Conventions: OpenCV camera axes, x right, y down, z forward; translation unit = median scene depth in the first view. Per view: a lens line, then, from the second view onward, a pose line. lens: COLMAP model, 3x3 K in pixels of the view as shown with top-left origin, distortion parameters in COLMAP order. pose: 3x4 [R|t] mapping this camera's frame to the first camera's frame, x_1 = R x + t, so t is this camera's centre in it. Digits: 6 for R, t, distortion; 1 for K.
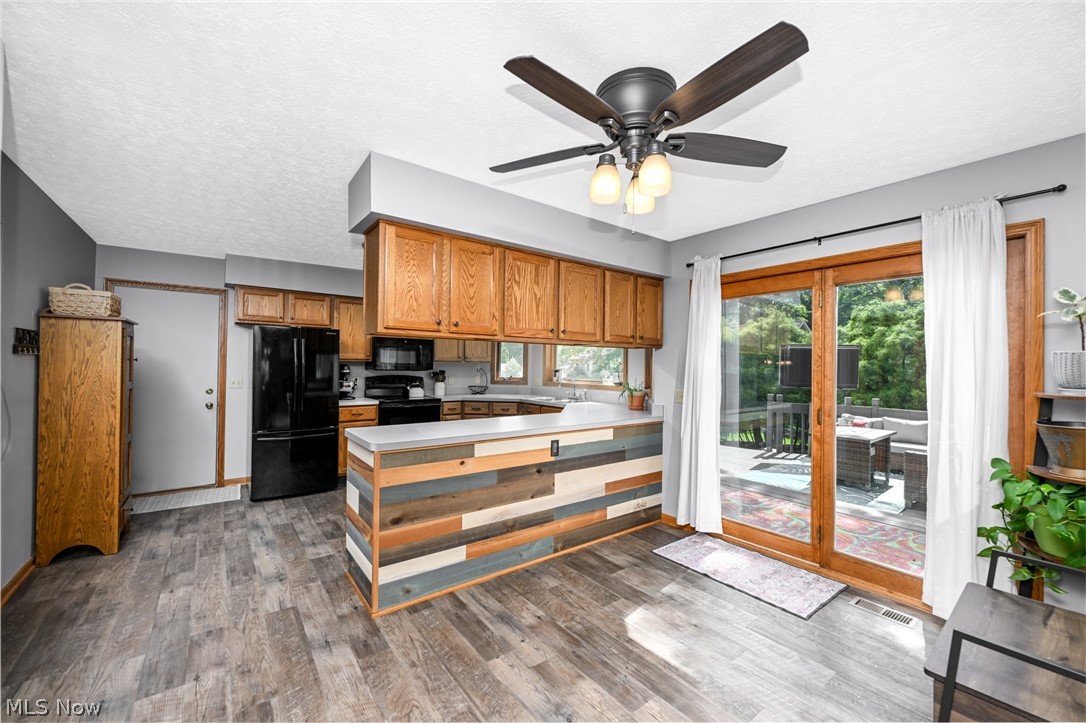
lens RADIAL K [[455.4, 0, 573.1], [0, 455.4, 362.5], [0, 0, 1]] dist [-0.001396, -0.000194]
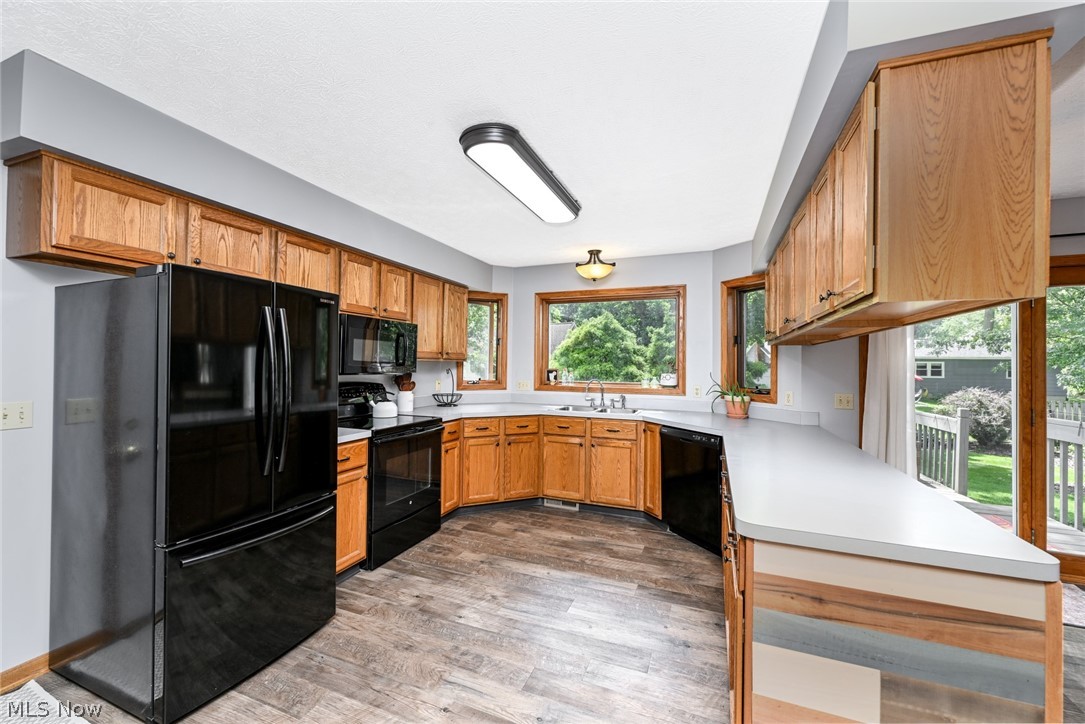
lens RADIAL K [[431.1, 0, 542.5], [0, 431.1, 362.0], [0, 0, 1]] dist [-0.009288, -0.000198]
pose [[0.871039, -0.001190, 0.491212, -0.520992], [-0.001004, 0.999991, 0.004202, -0.000984], [-0.491212, -0.004153, 0.871030, 0.462246]]
